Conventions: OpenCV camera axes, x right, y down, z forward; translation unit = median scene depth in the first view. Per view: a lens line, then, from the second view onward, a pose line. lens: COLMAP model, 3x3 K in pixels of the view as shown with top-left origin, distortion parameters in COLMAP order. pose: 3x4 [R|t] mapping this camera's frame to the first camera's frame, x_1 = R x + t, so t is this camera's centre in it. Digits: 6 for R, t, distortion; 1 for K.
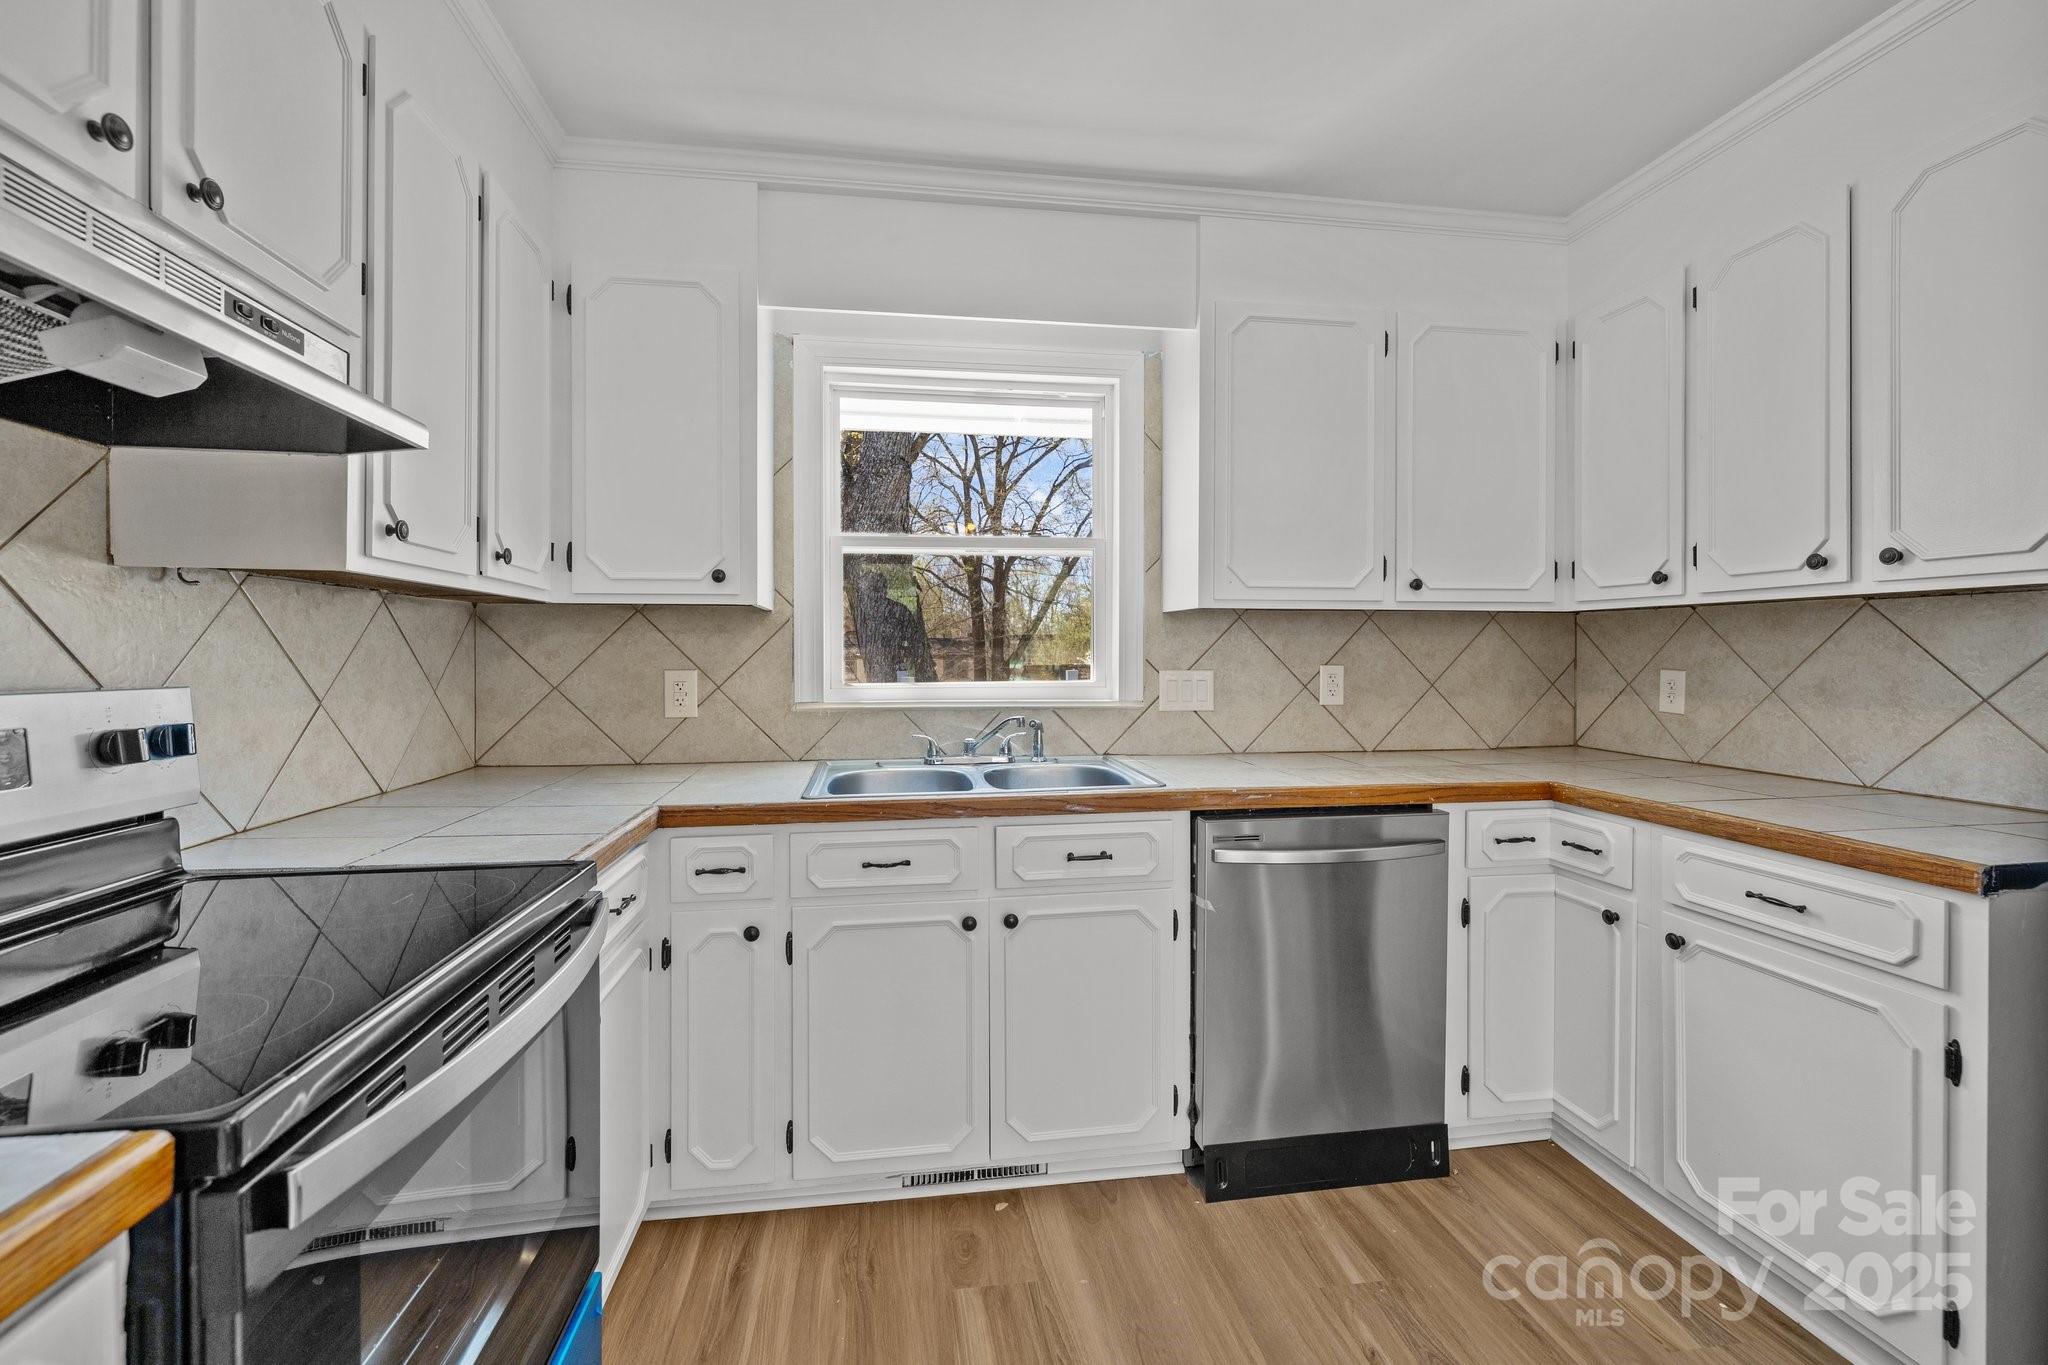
lens RADIAL K [[865.9, 0, 994.5], [0, 865.9, 659.1], [0, 0, 1]] dist [-0.001884, 0.000370]
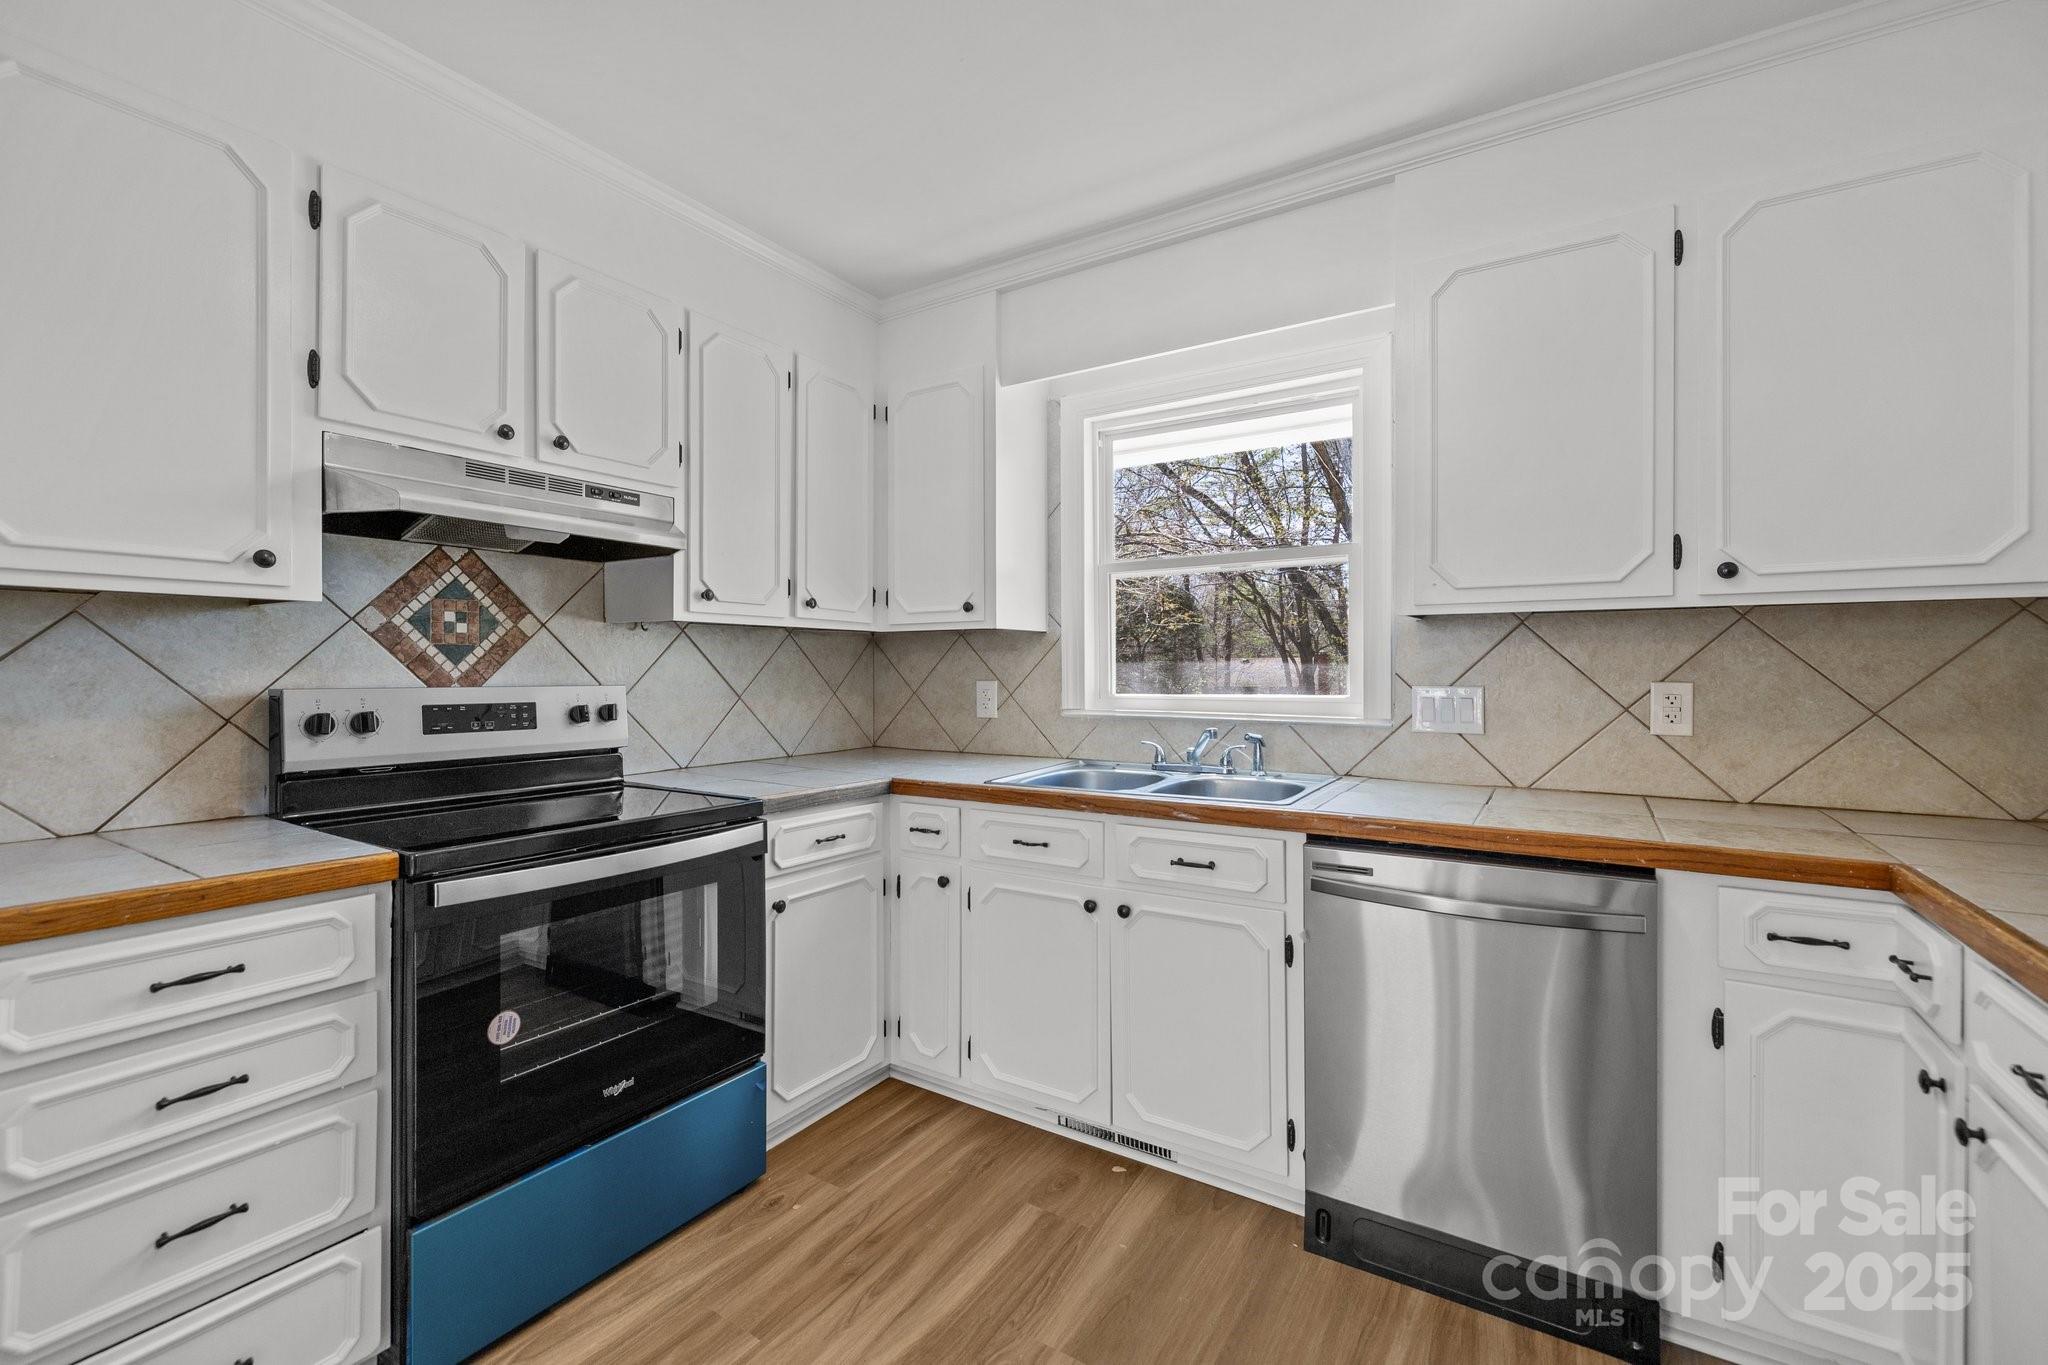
lens RADIAL K [[865.9, 0, 1005.1], [0, 865.9, 676.5], [0, 0, 1]] dist [-0.001884, 0.000370]
pose [[0.750212, 0.005699, -0.661173, 0.595661], [-0.003548, 0.999983, 0.004593, 0.000936], [0.661188, -0.001100, 0.750220, 0.075528]]
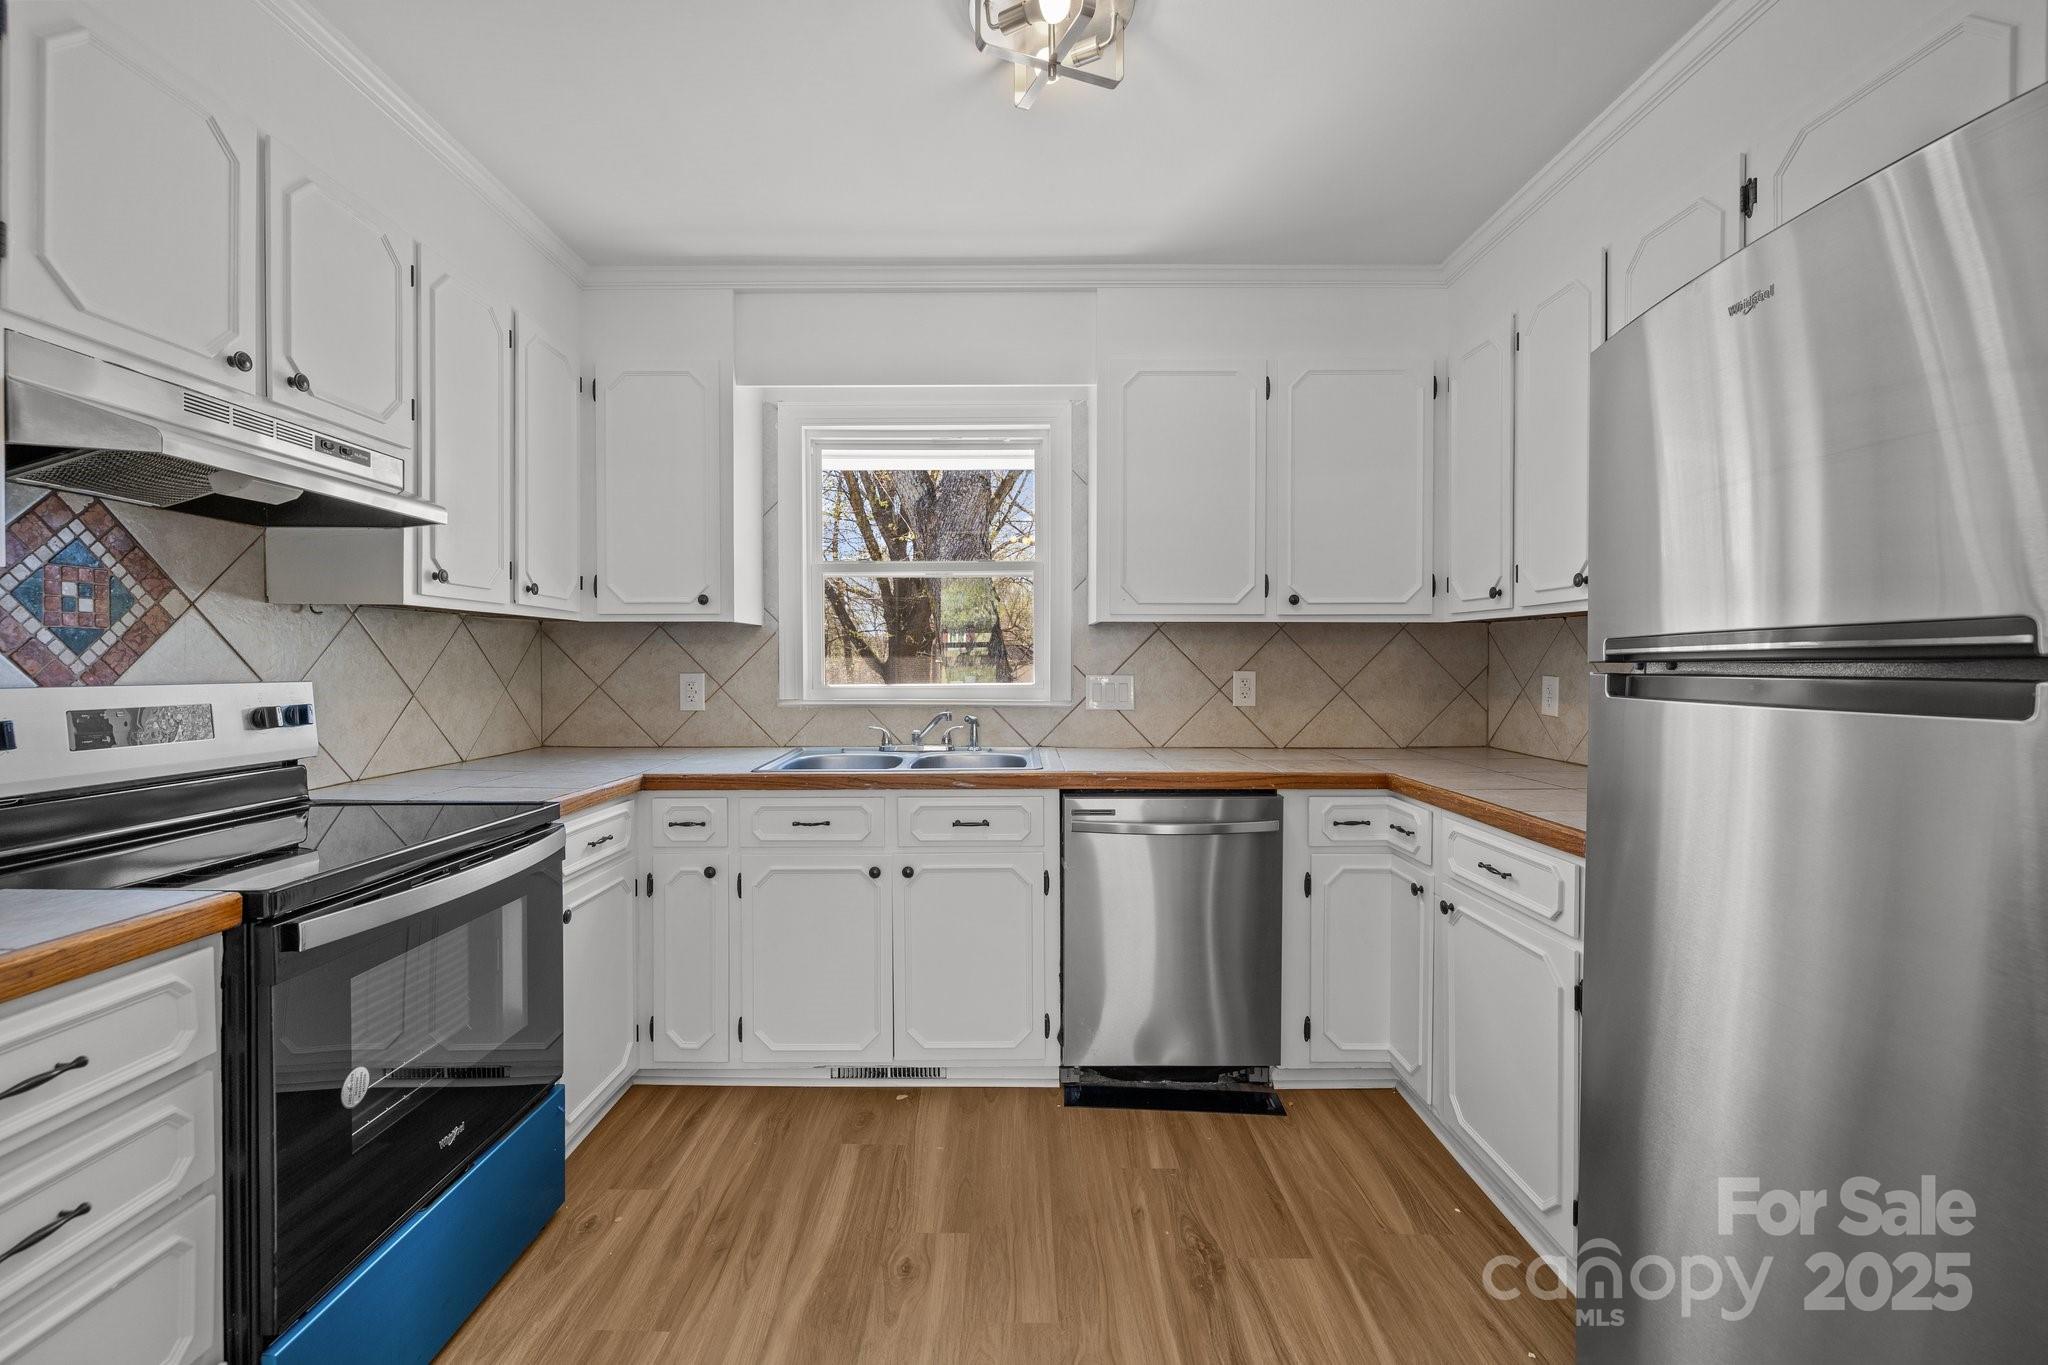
lens RADIAL K [[865.9, 0, 997.7], [0, 865.9, 676.1], [0, 0, 1]] dist [-0.001884, 0.000370]
pose [[0.988255, 0.003756, -0.152767, 0.322486], [-0.001974, 0.999928, 0.011816, 0.001464], [0.152800, -0.011376, 0.988192, -0.212889]]
